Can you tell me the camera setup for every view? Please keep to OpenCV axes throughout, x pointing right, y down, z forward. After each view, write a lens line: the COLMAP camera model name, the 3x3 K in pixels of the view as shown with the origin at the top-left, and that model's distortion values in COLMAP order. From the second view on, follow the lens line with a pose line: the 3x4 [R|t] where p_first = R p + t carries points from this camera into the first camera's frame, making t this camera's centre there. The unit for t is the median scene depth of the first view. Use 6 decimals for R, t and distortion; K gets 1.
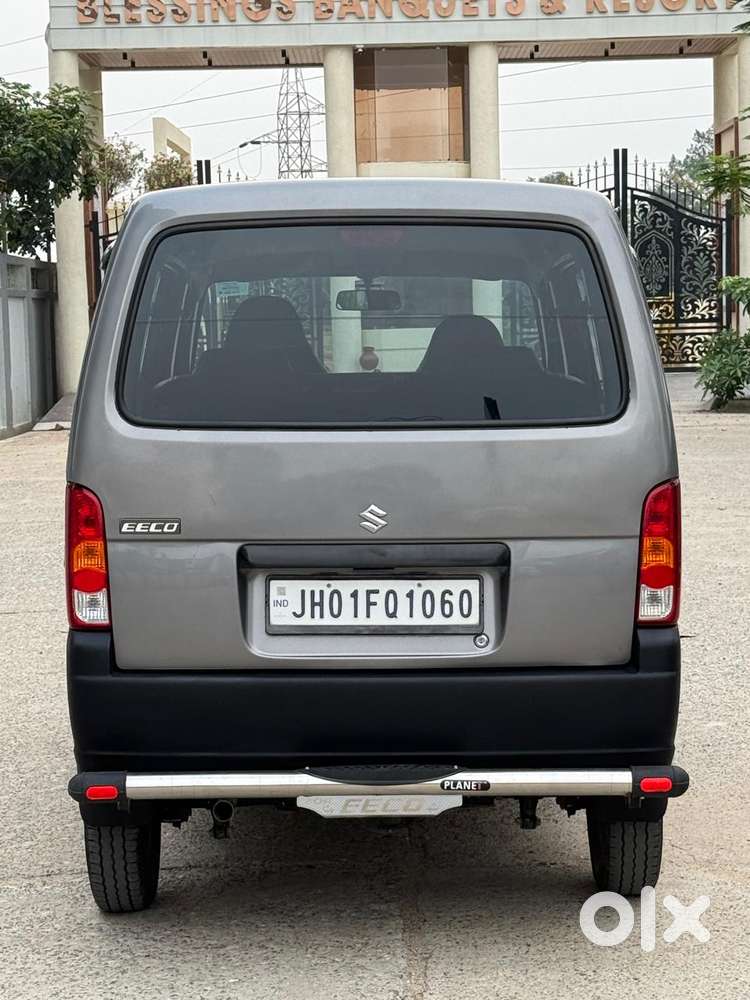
lens RADIAL K [[2114.2, 0, 326.0], [0, 2114.2, 497.0], [0, 0, 1]] dist [0.122886, 0.000000]
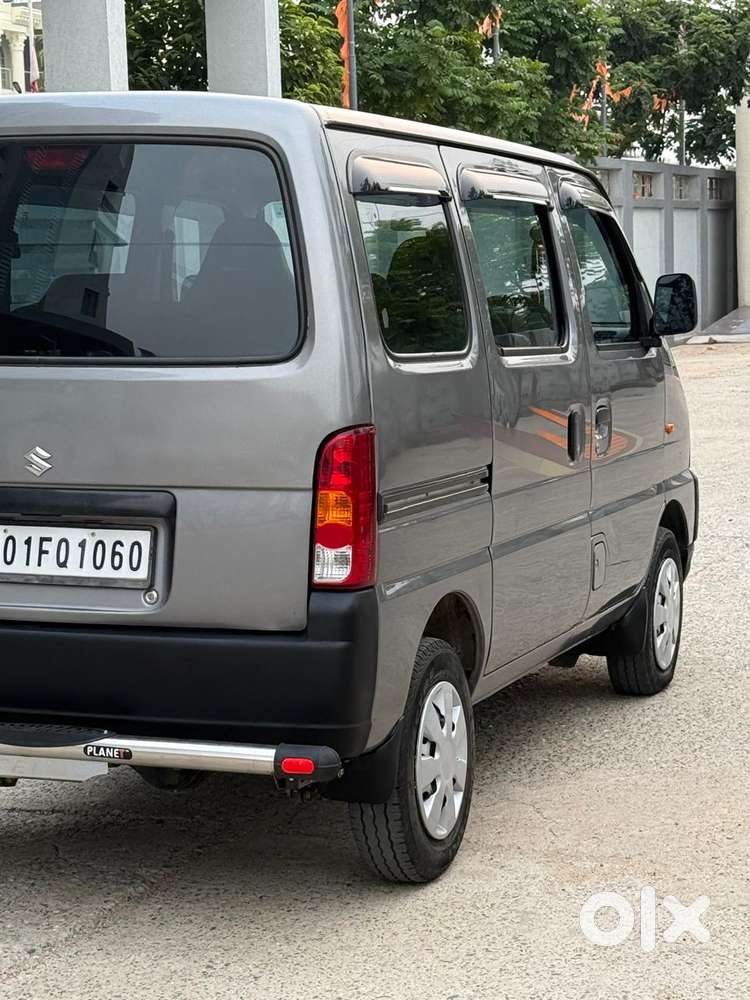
lens RADIAL K [[2114.2, 0, 371.7], [0, 2114.2, 496.2], [0, 0, 1]] dist [0.122886, 0.000000]
pose [[0.949277, 0.035190, -0.312465, 0.450748], [-0.022250, 0.998745, 0.044881, -0.019315], [0.313652, -0.035652, 0.948868, 0.157416]]
